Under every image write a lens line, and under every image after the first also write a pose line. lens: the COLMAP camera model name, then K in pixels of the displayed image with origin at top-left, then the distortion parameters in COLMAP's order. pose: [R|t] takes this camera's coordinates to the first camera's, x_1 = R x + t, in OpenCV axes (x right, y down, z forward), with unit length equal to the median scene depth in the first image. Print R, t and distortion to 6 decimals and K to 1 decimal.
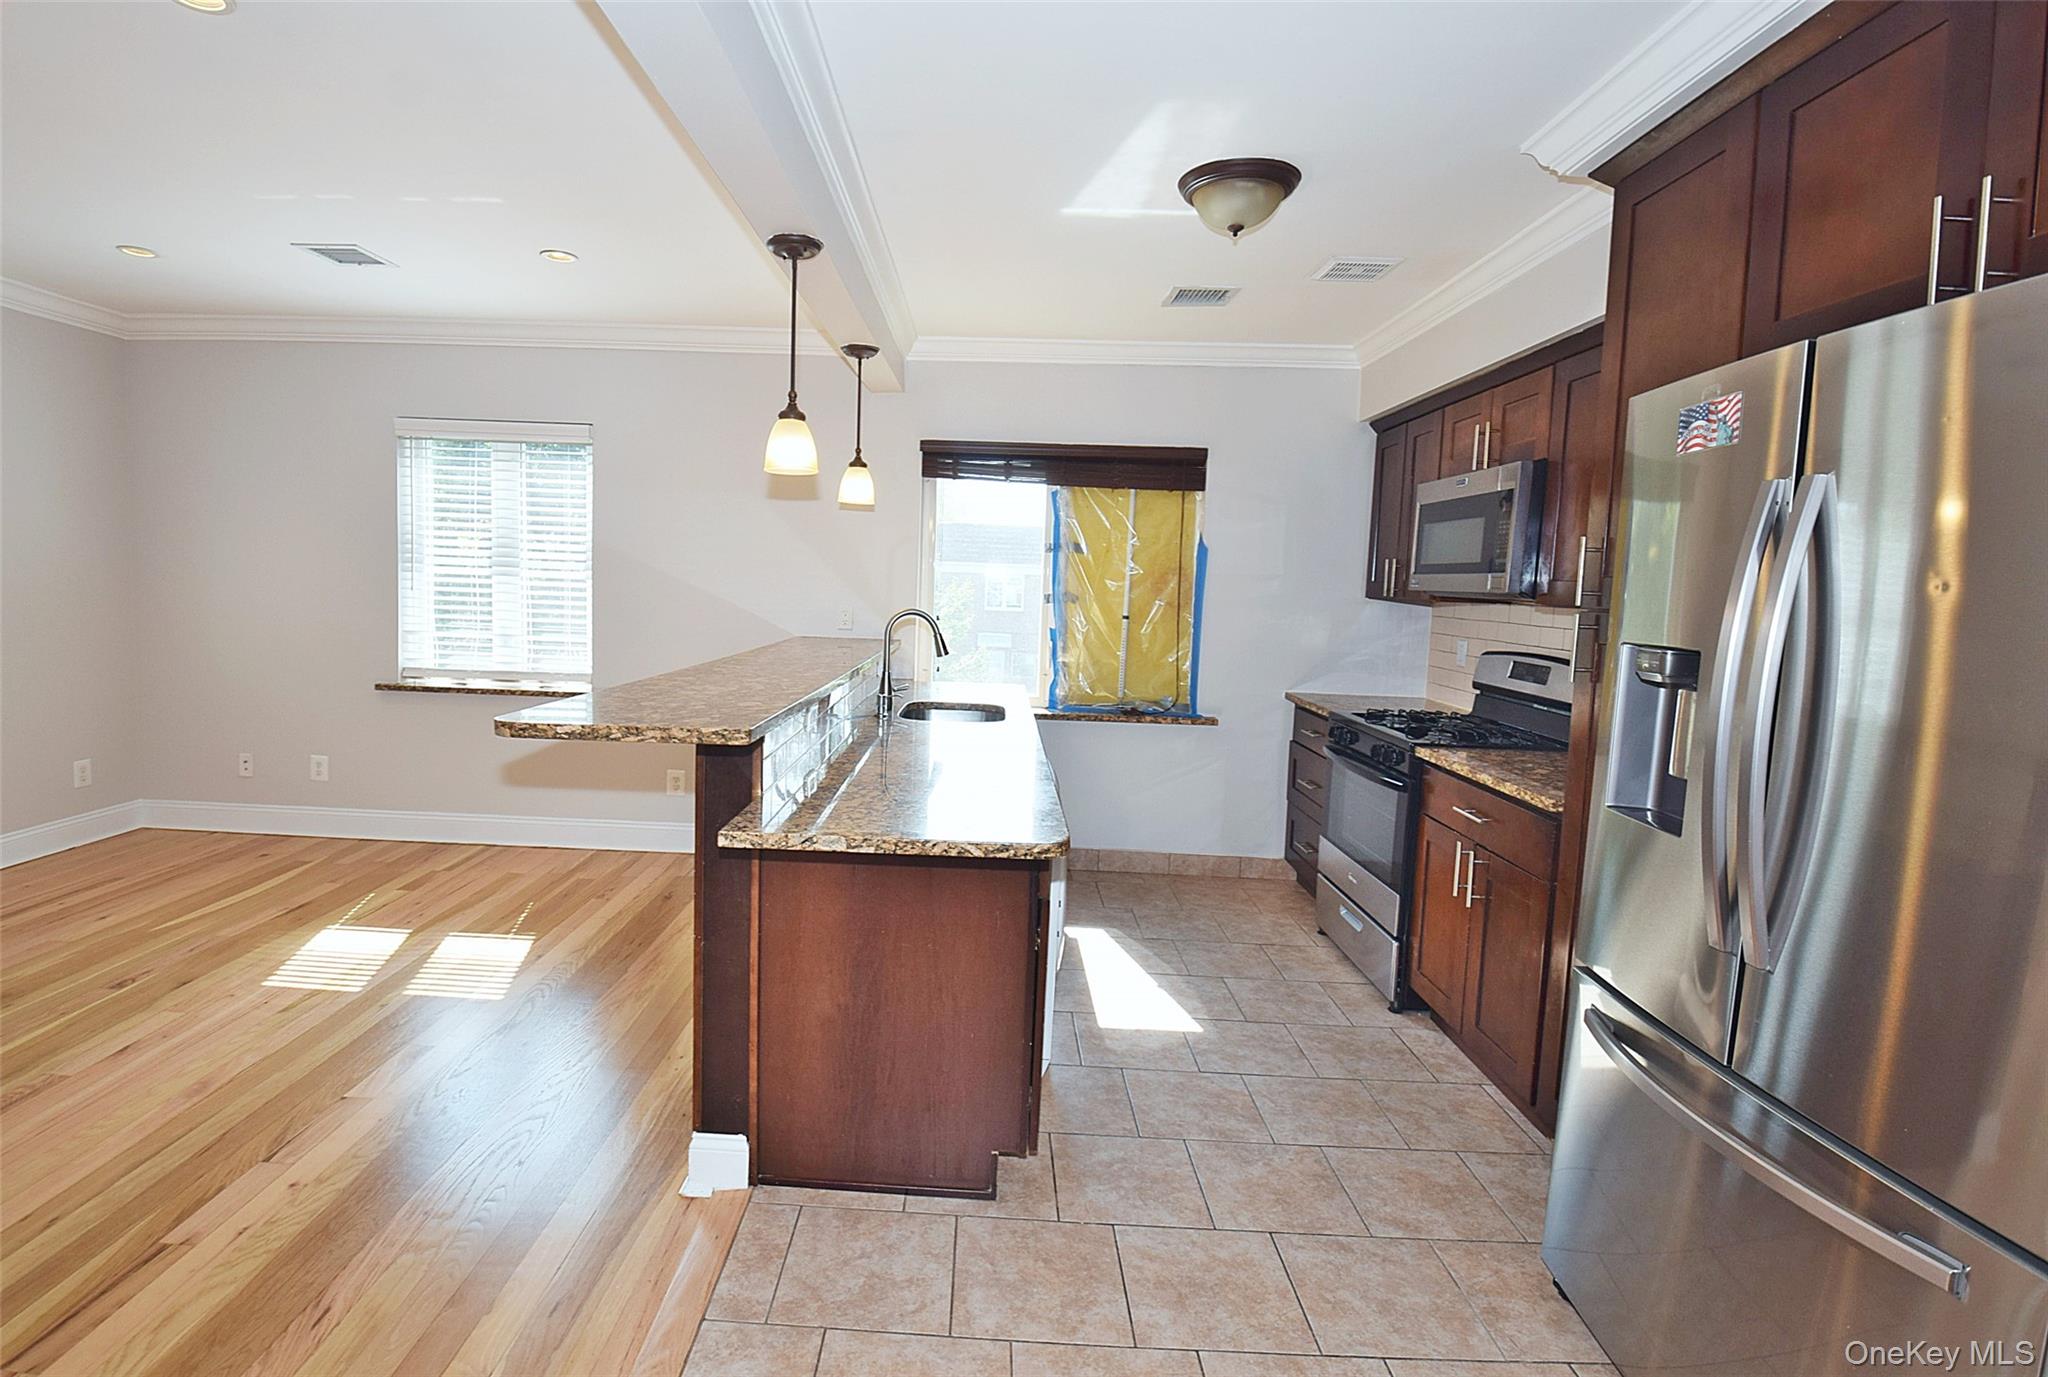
lens RADIAL K [[956.7, 0, 968.6], [0, 956.7, 667.2], [0, 0, 1]] dist [0.004583, -0.020000]
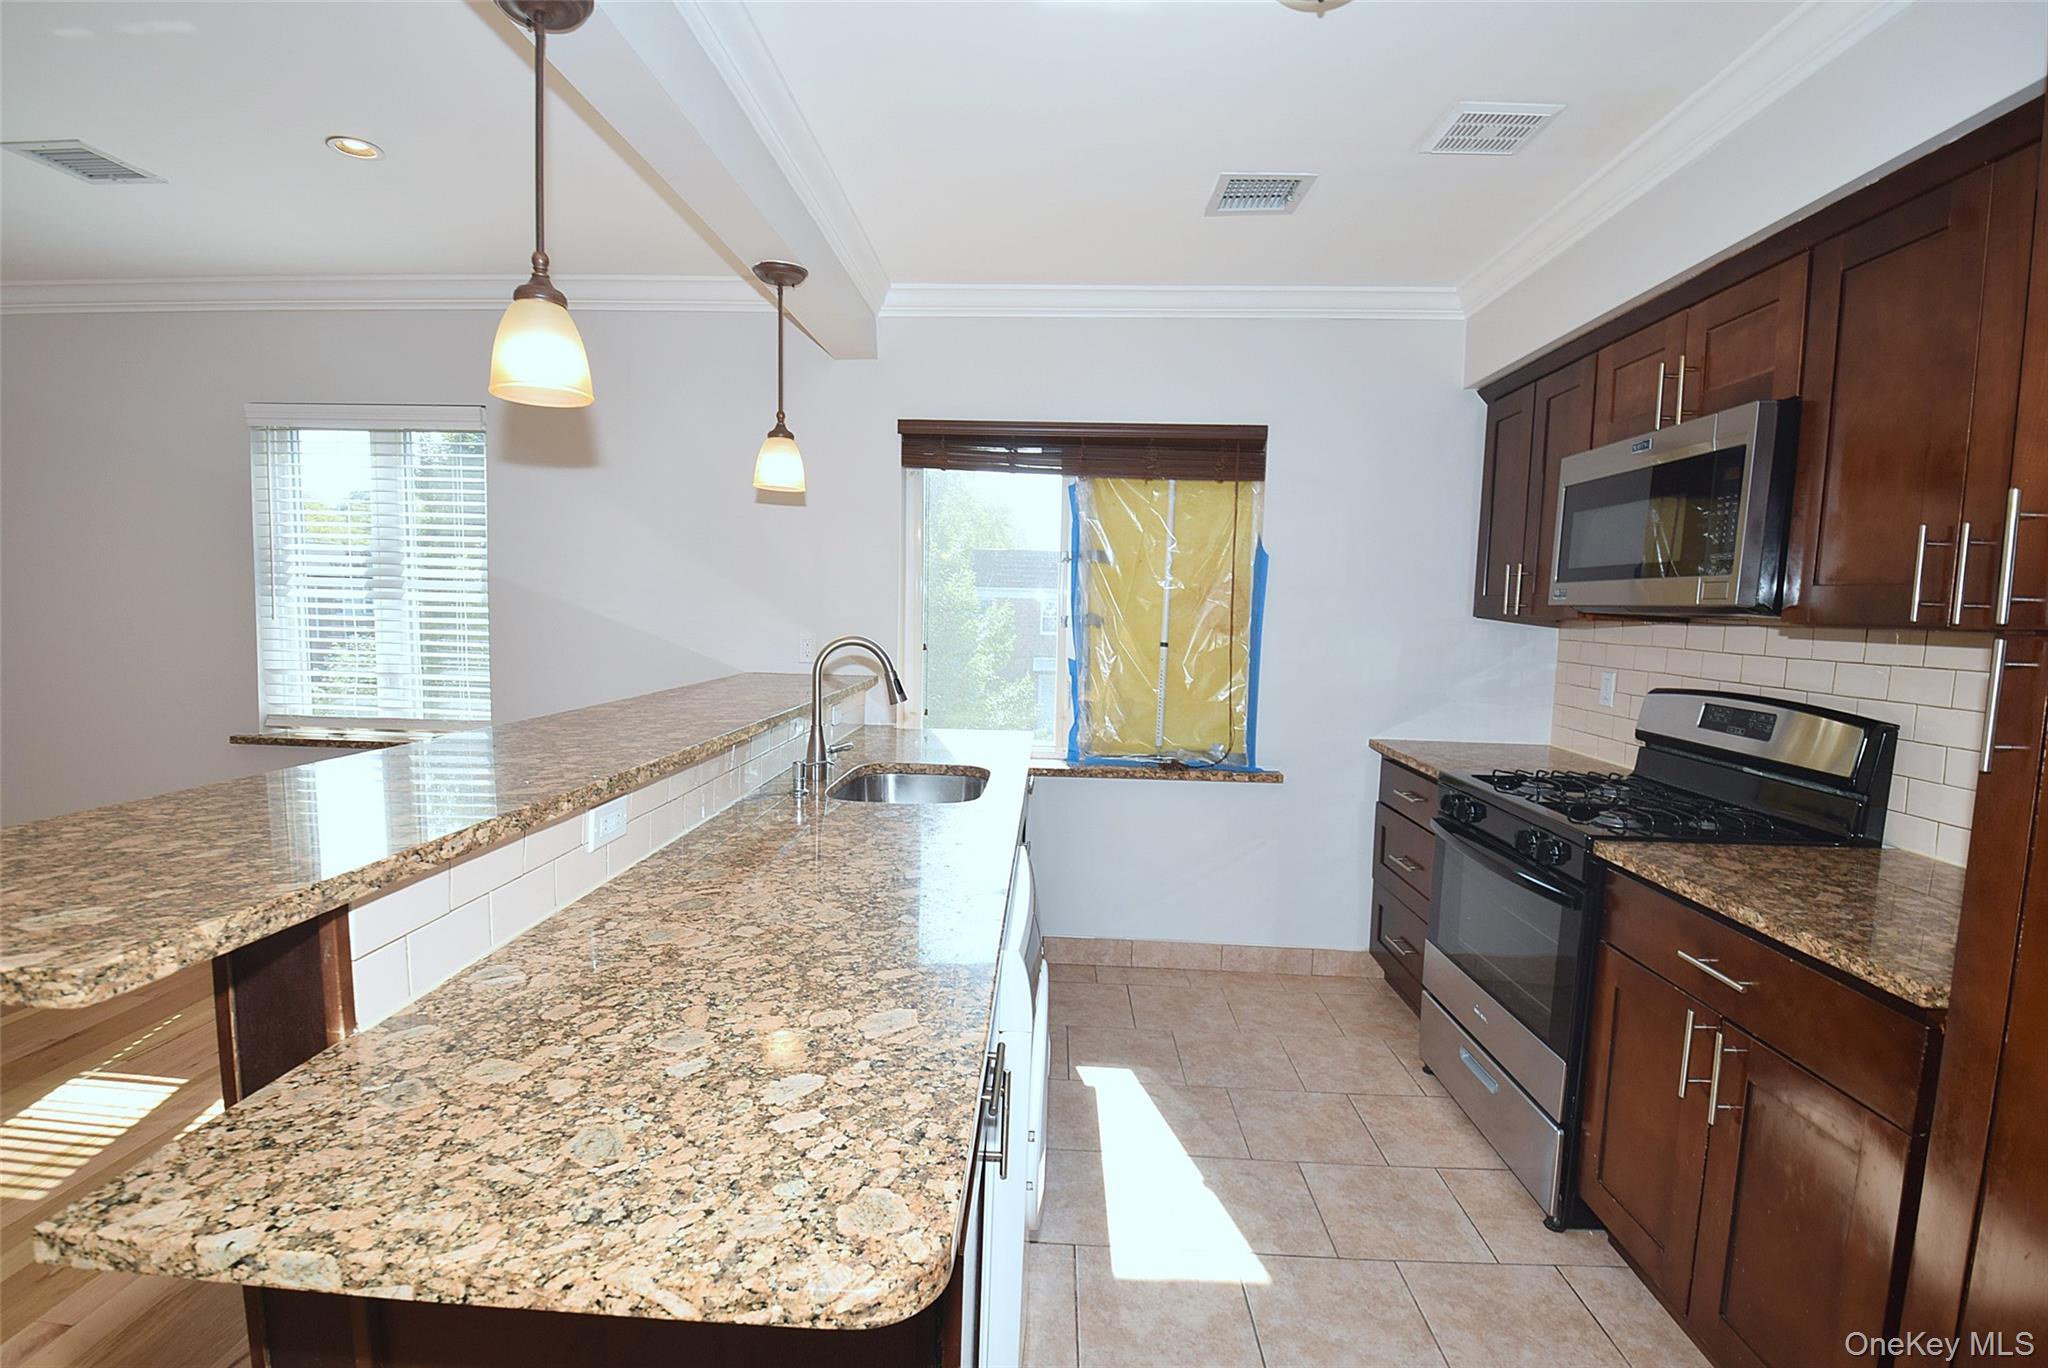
lens RADIAL K [[922.6, 0, 1026.2], [0, 922.6, 697.6], [0, 0, 1]] dist [-0.000841, -0.018465]
pose [[0.999962, -0.008288, -0.002798, 0.066575], [0.008309, 0.999938, 0.007361, -0.018976], [0.002737, -0.007384, 0.999969, 0.305329]]
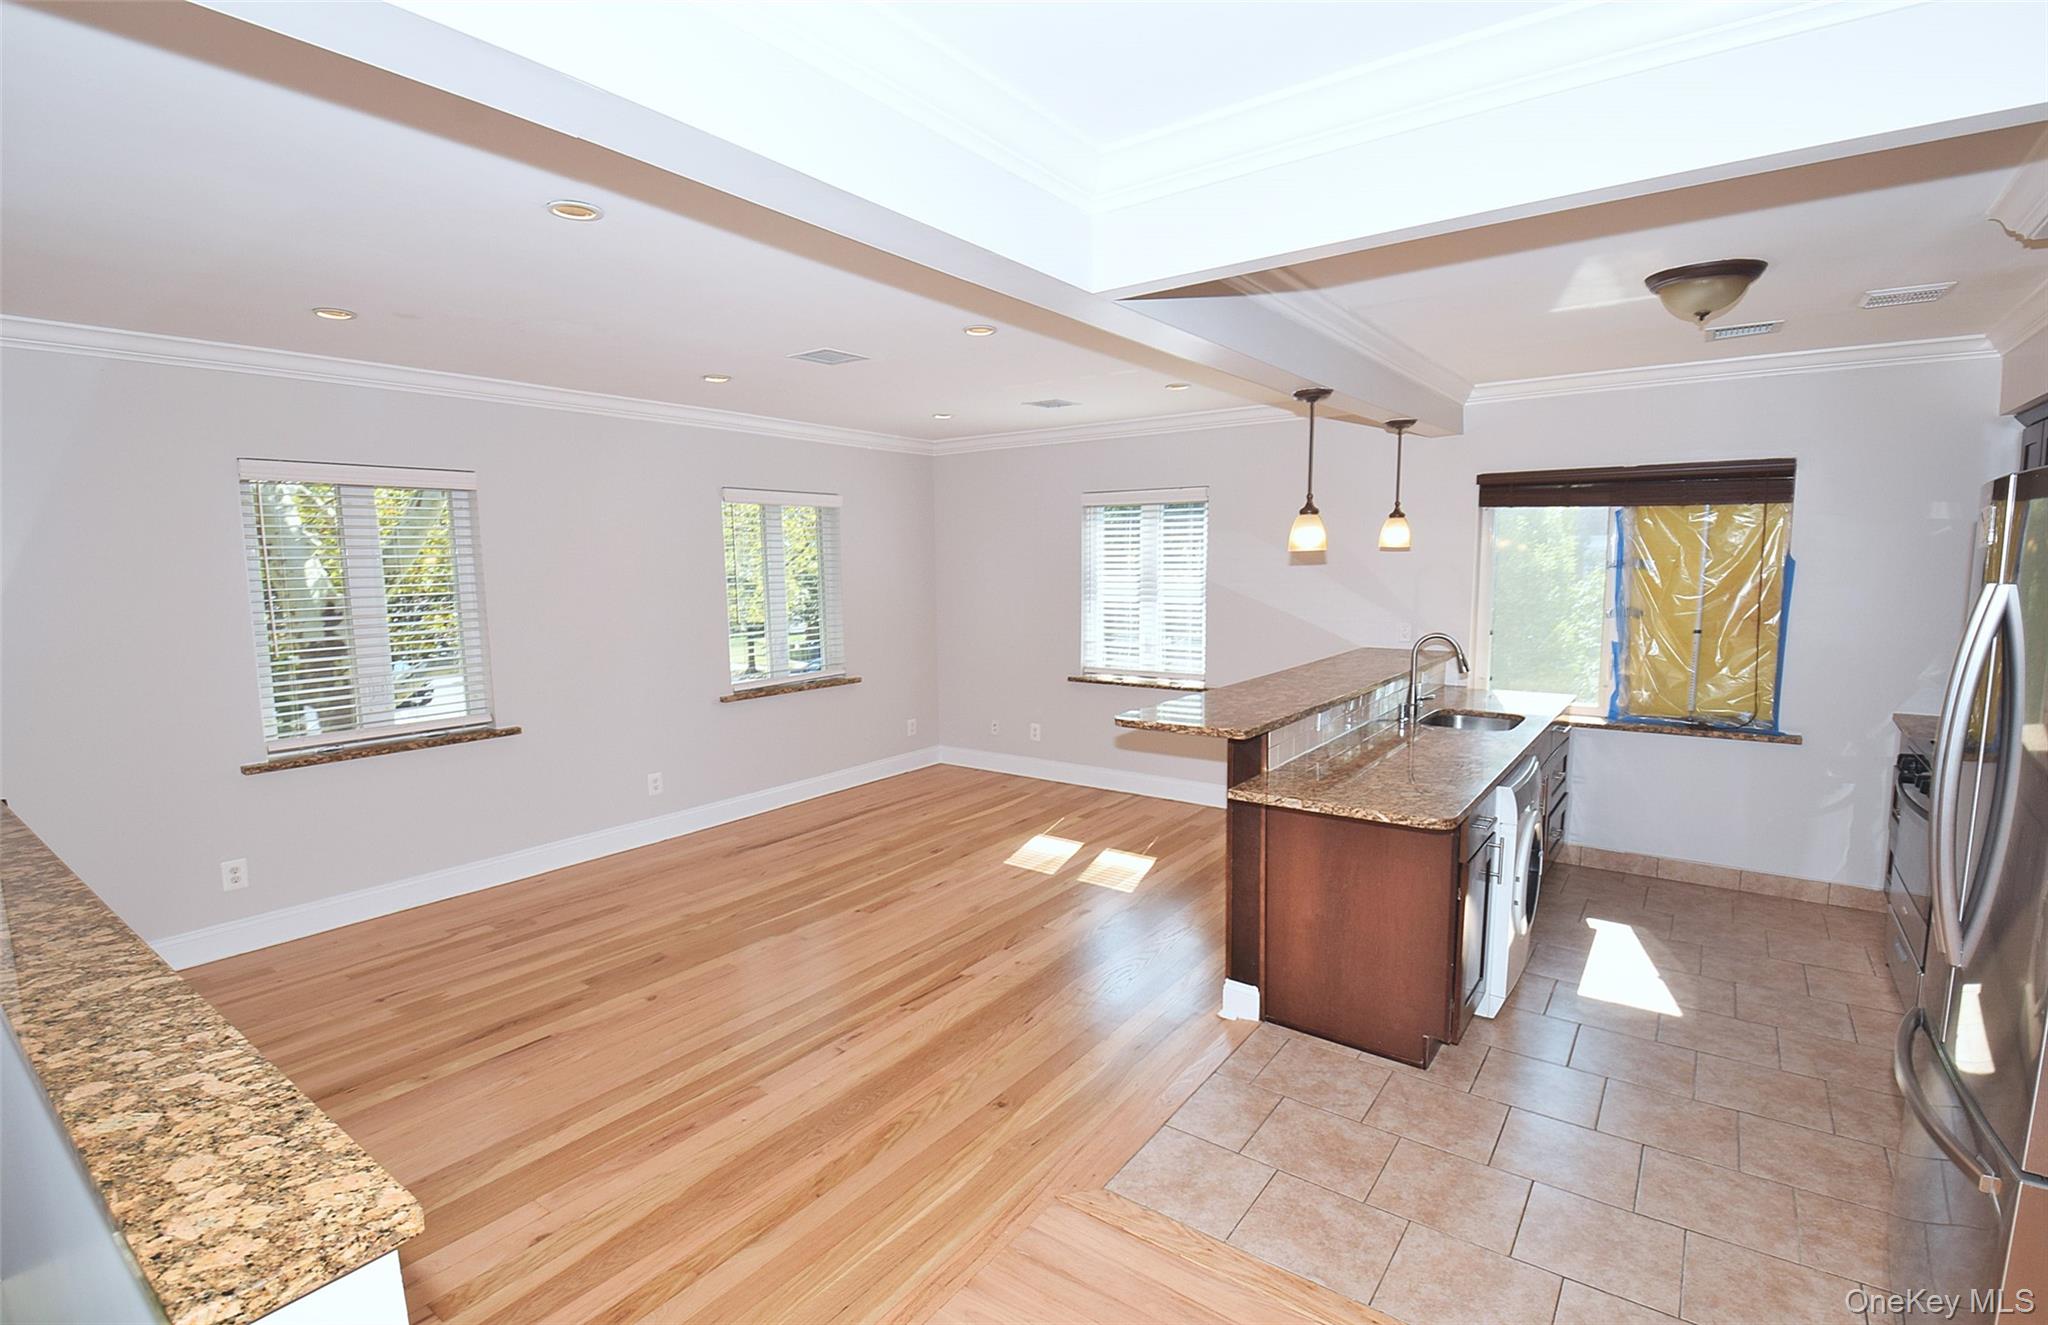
lens RADIAL K [[922.5, 0, 1021.2], [0, 922.5, 679.2], [0, 0, 1]] dist [-0.014279, -0.000345]
pose [[0.817215, 0.027583, -0.575672, 0.176023], [-0.010019, 0.999383, 0.033662, -0.035000], [0.576246, -0.021741, 0.816987, -0.255390]]
